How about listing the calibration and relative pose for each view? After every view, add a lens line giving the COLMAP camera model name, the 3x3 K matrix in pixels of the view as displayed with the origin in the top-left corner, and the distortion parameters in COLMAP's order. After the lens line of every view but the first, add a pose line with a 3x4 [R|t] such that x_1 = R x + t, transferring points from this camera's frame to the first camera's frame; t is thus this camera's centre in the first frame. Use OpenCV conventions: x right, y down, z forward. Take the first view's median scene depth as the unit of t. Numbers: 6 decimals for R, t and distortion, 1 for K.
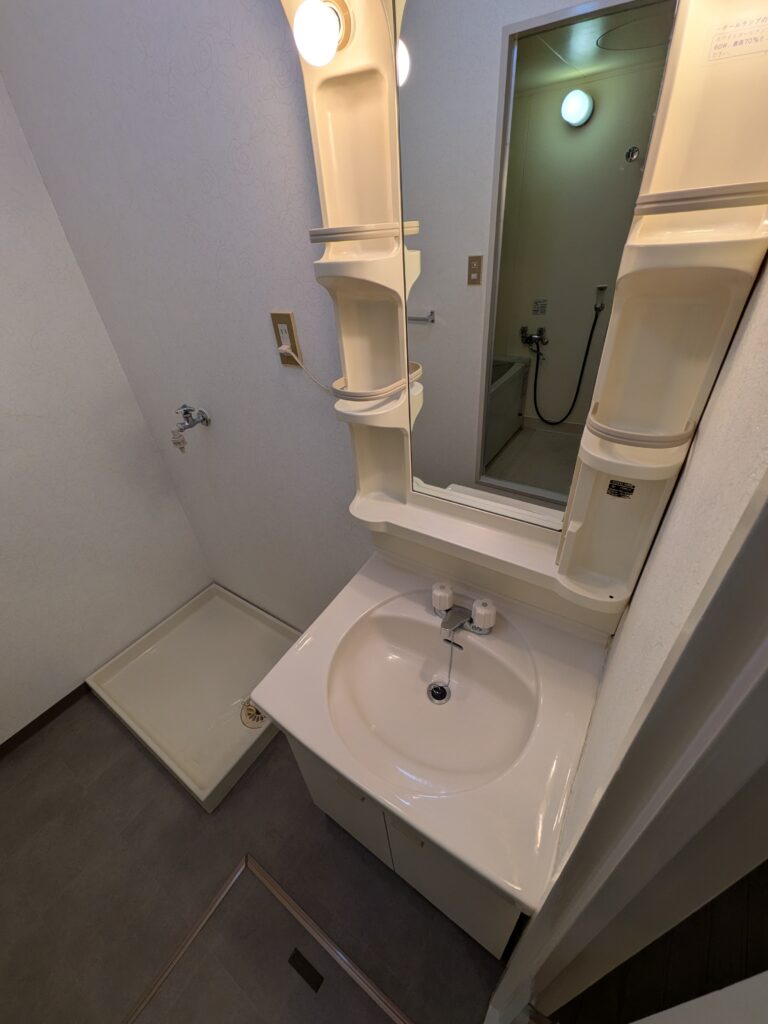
lens RADIAL K [[402.9, 0, 387.8], [0, 402.9, 517.7], [0, 0, 1]] dist [0.009193, -0.000061]
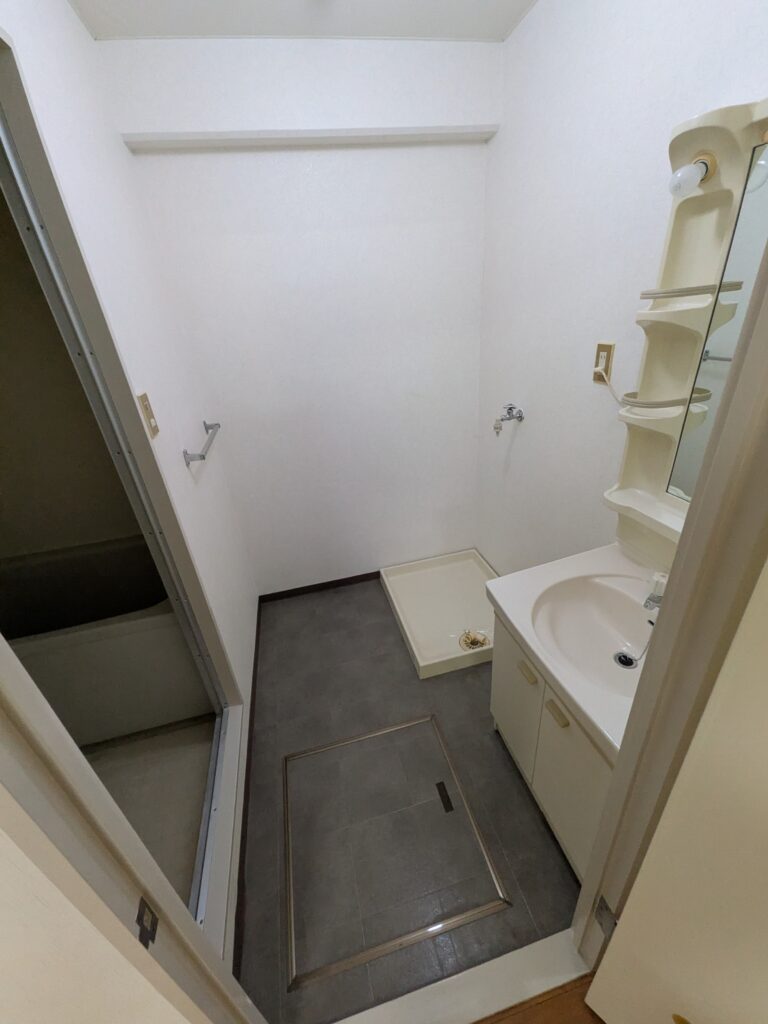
lens RADIAL K [[402.9, 0, 377.4], [0, 402.9, 512.2], [0, 0, 1]] dist [0.009193, -0.000061]
pose [[0.726683, 0.311429, -0.612327, 0.139545], [-0.358382, 0.932296, 0.048852, 0.173762], [0.586083, 0.183947, 0.789094, -0.318104]]
